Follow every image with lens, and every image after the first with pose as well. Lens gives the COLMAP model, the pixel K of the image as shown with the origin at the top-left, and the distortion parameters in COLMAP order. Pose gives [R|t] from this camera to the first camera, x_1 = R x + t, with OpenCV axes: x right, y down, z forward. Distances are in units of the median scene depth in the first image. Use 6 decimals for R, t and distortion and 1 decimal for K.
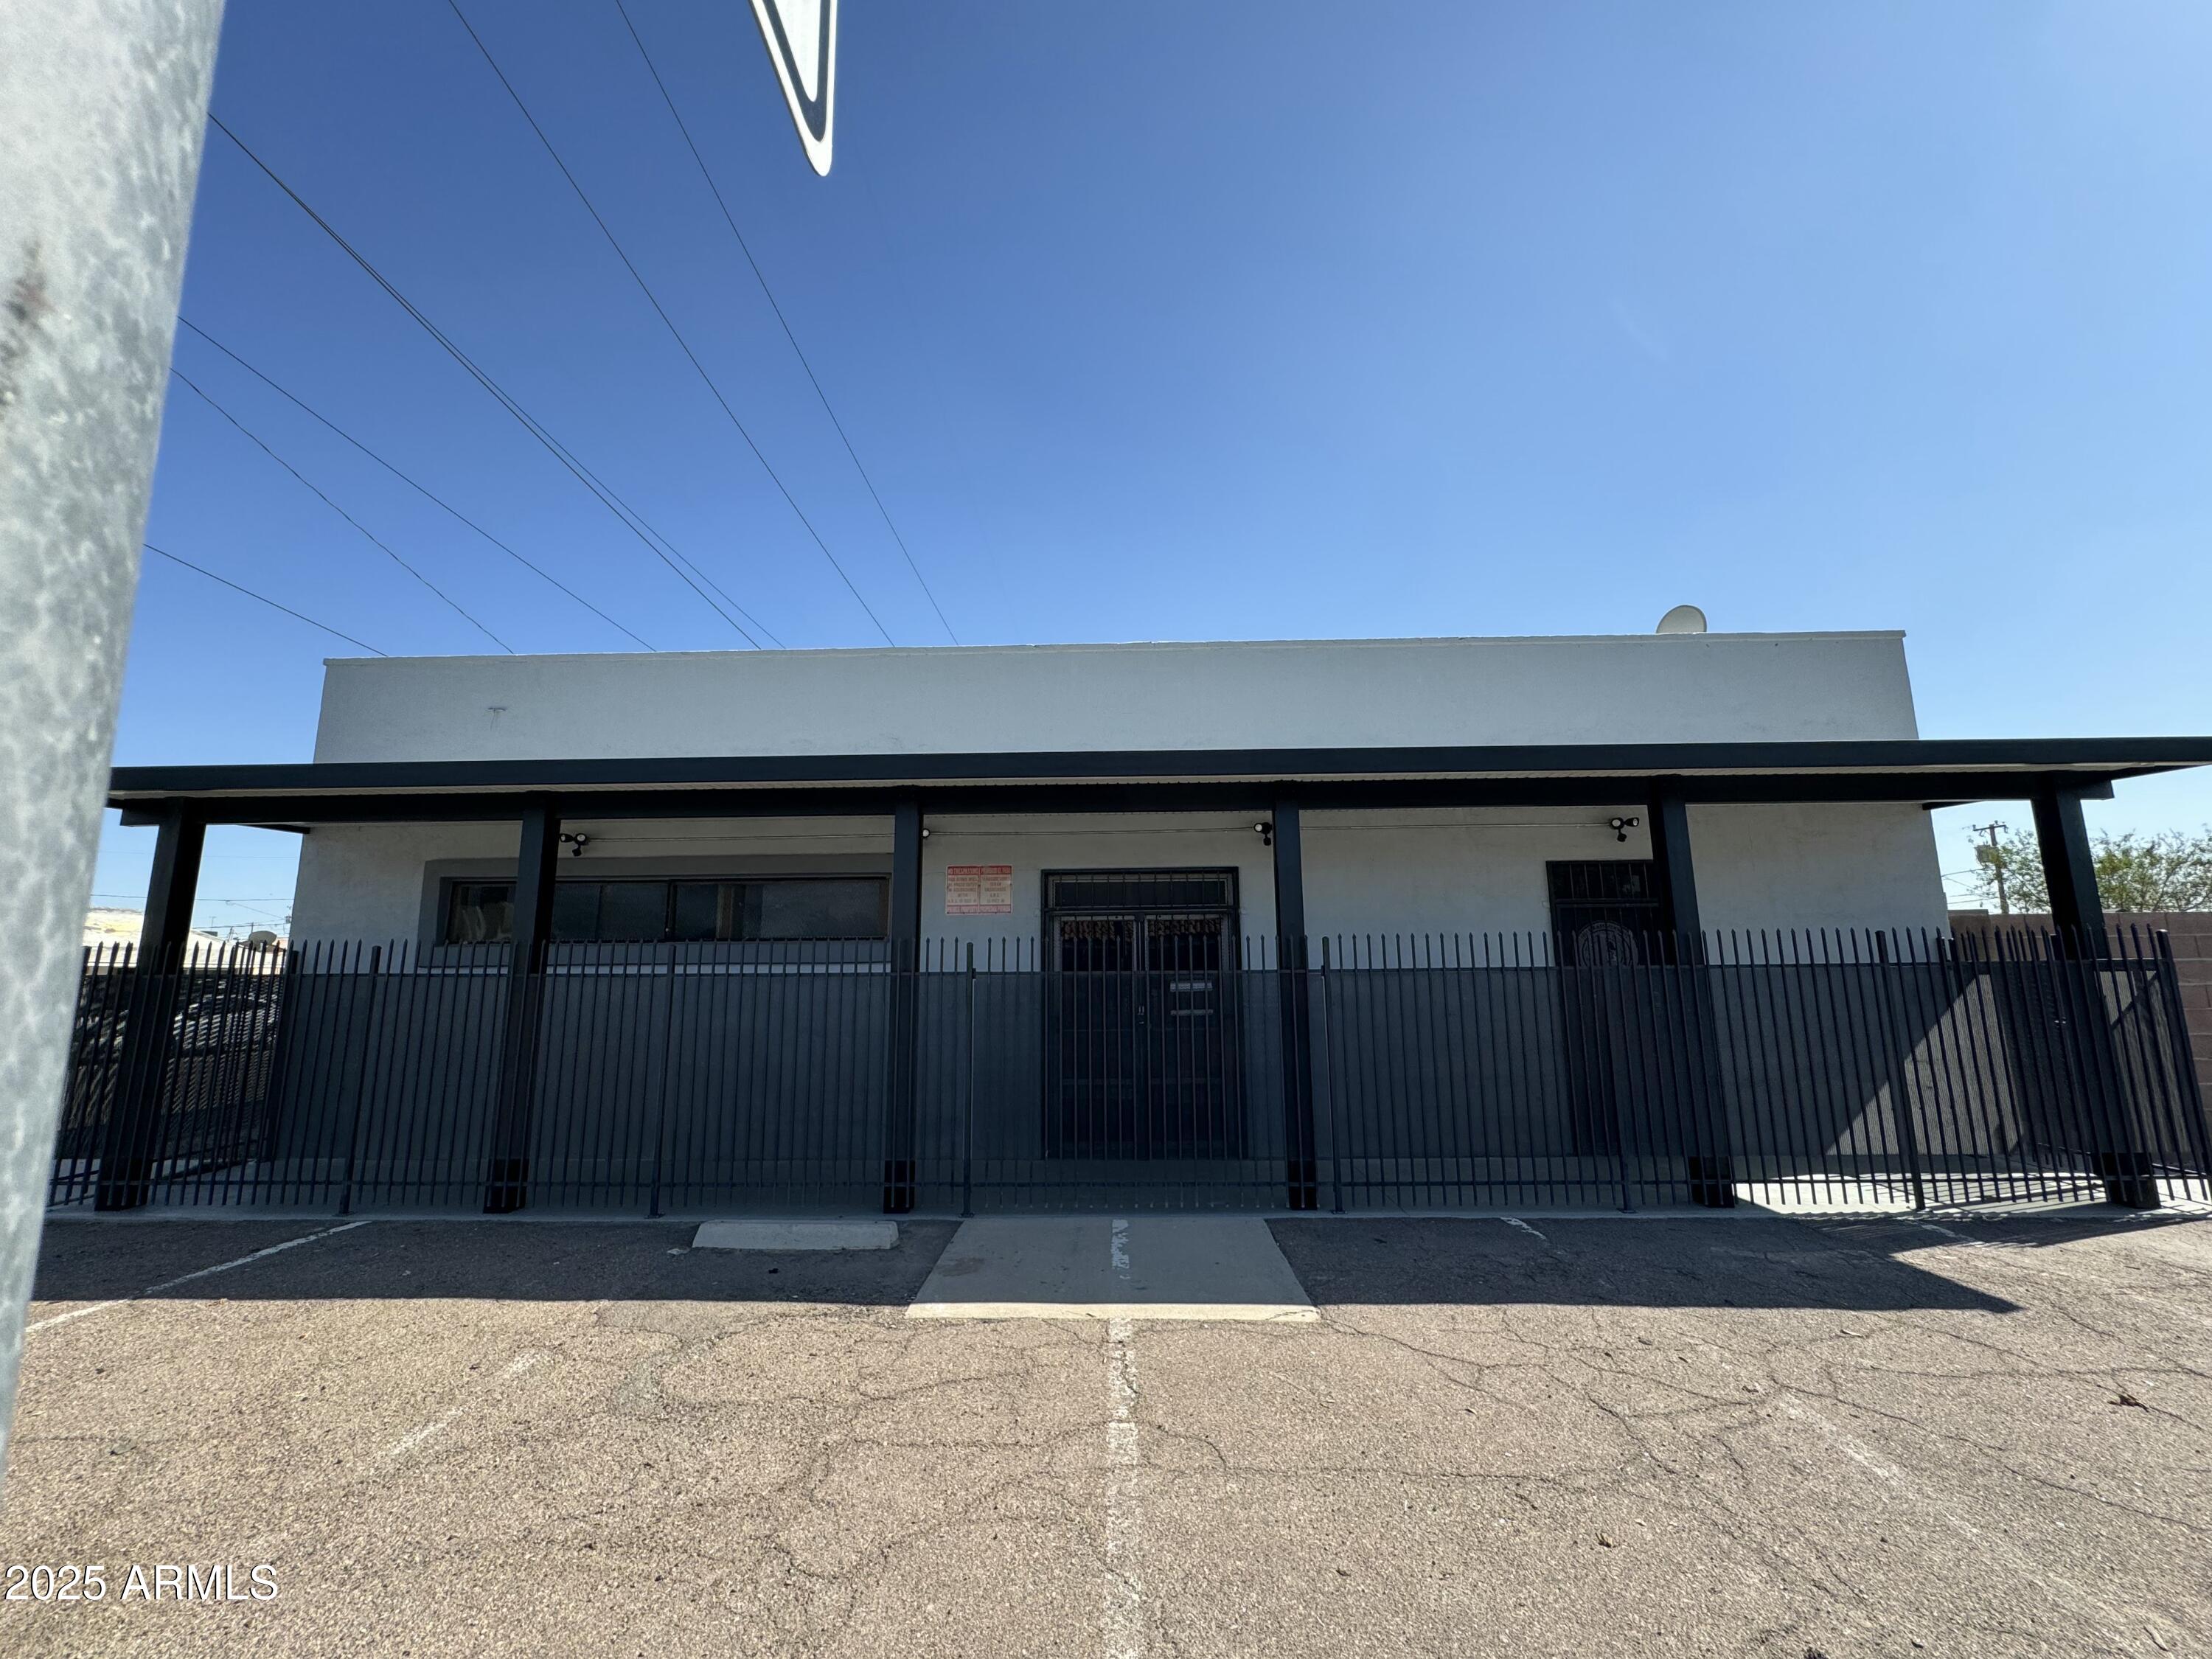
lens RADIAL K [[888.8, 0, 1105.5], [0, 888.8, 823.7], [0, 0, 1]] dist [-0.000950, 0.000572]
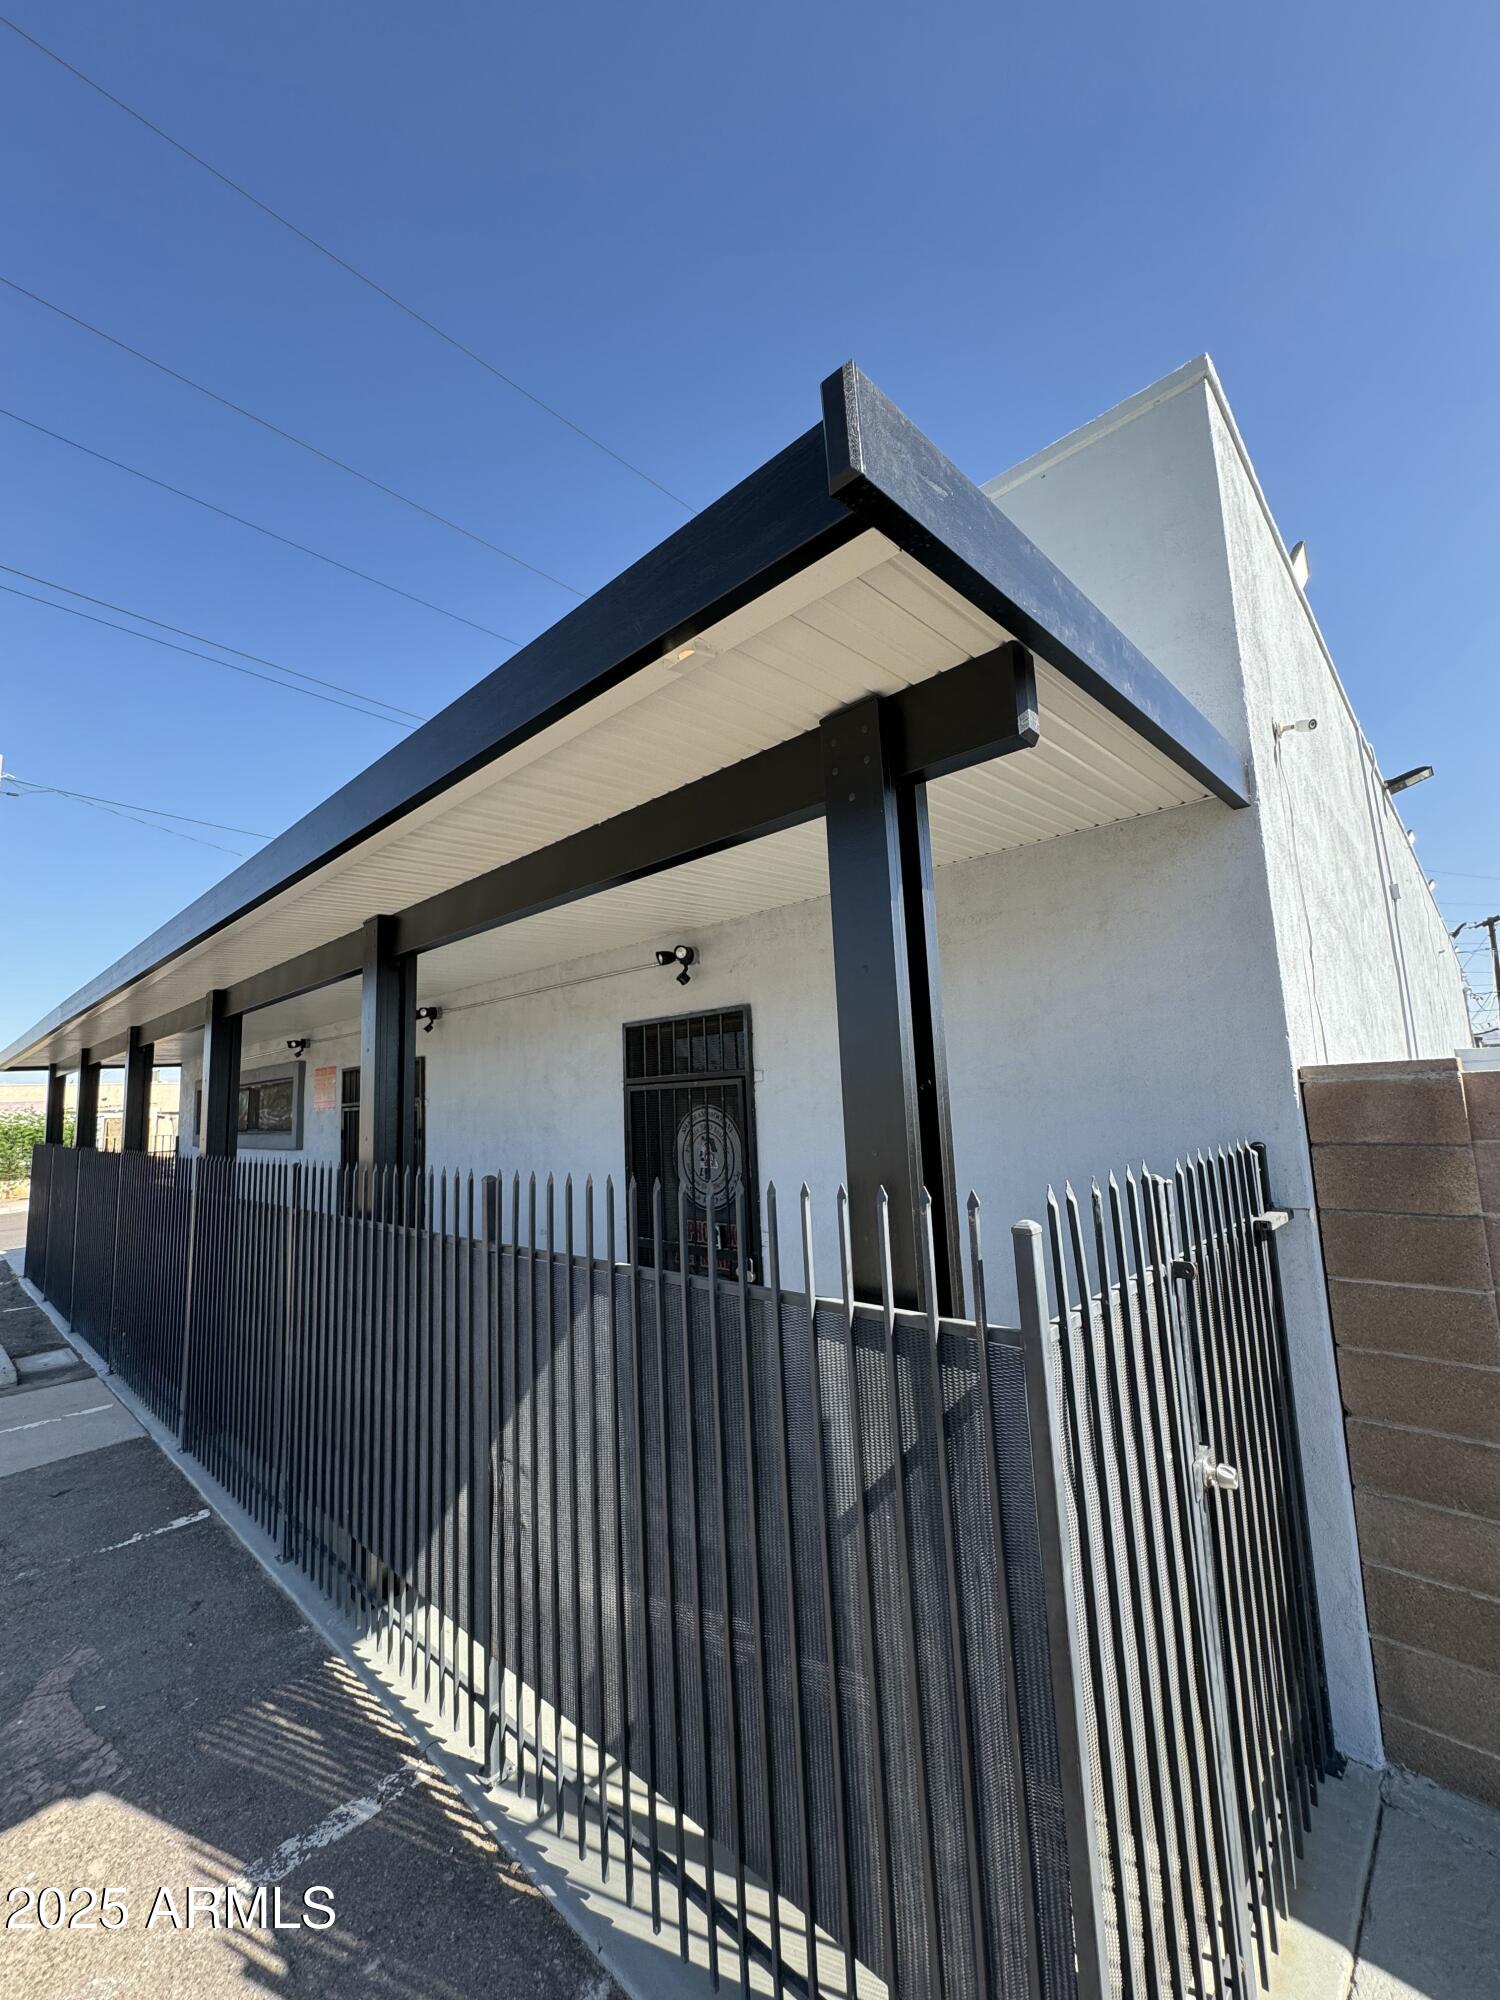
lens RADIAL K [[803.6, 0, 746.0], [0, 803.6, 992.4], [0, 0, 1]] dist [-0.000950, 0.000572]
pose [[0.737012, -0.110559, -0.666776, 1.335079], [0.149452, 0.988768, 0.001246, 0.042188], [0.659149, -0.100569, 0.745257, 0.805565]]
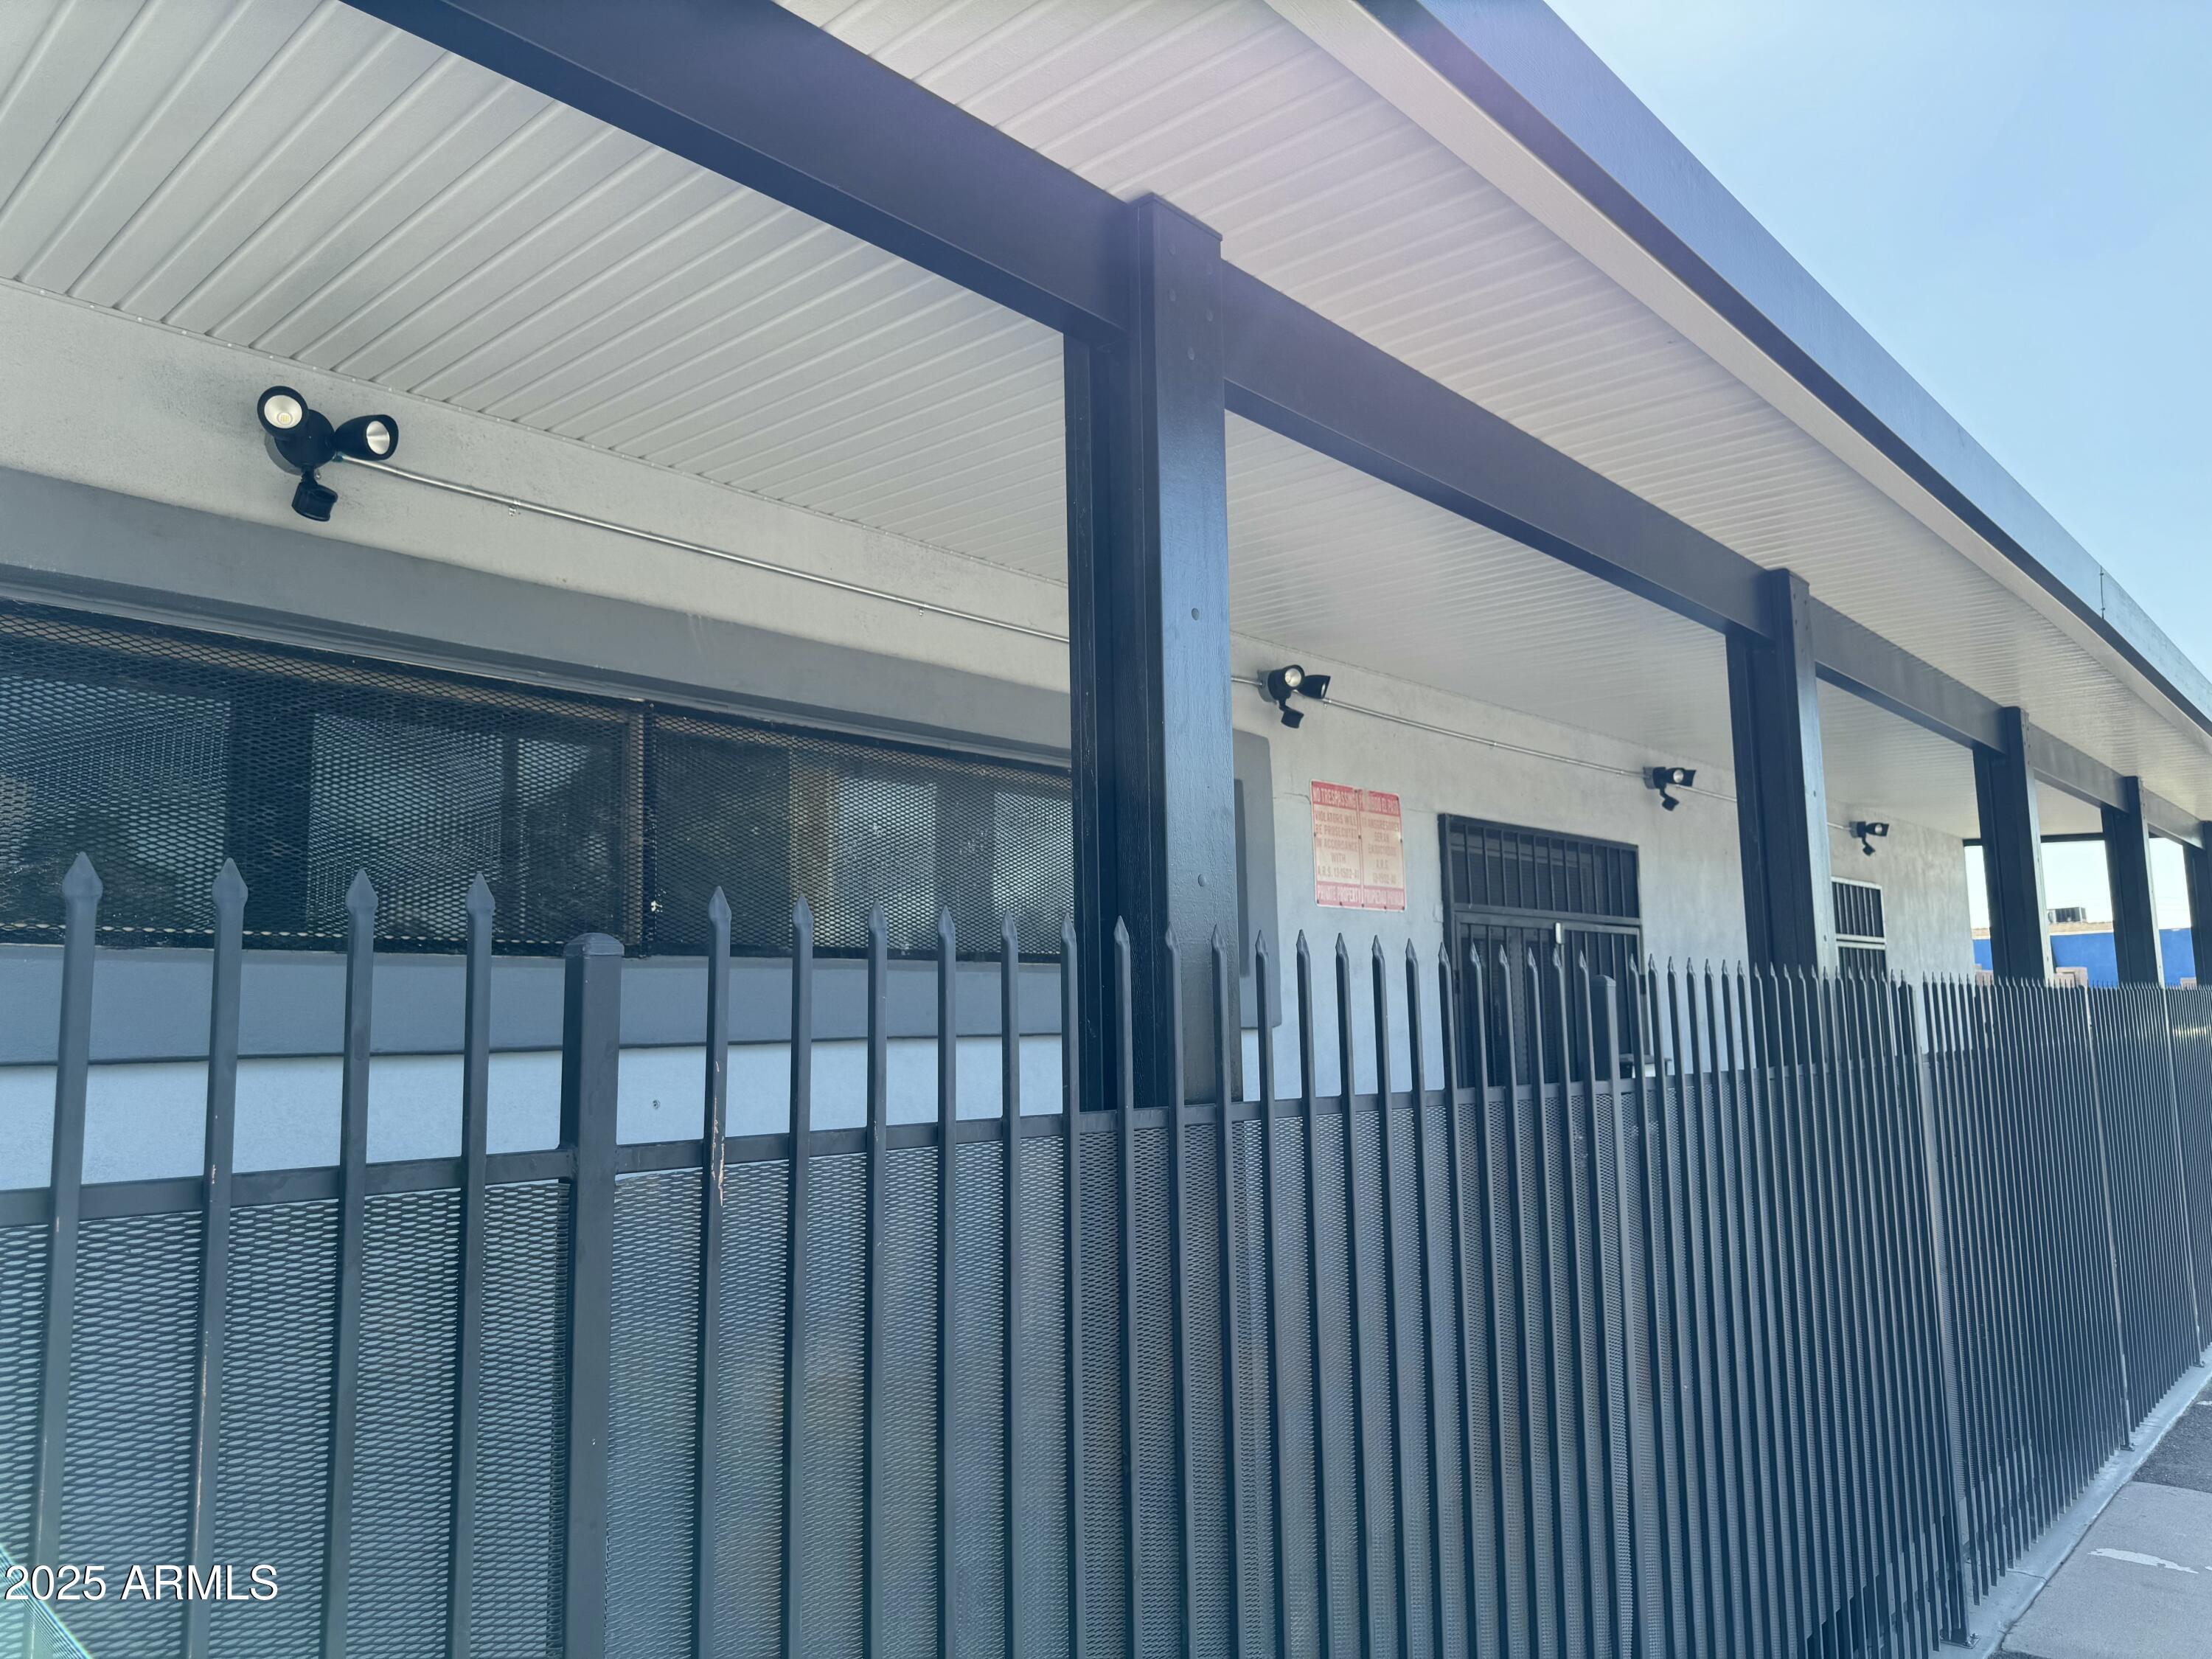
lens RADIAL K [[1573.1, 0, 1111.0], [0, 1573.1, 832.5], [0, 0, 1]] dist [0.001949, -0.000088]
pose [[0.643246, 0.088840, 0.760488, -1.015716], [-0.108742, 0.993777, -0.024115, 0.130862], [-0.757898, -0.067185, 0.648904, 0.855621]]
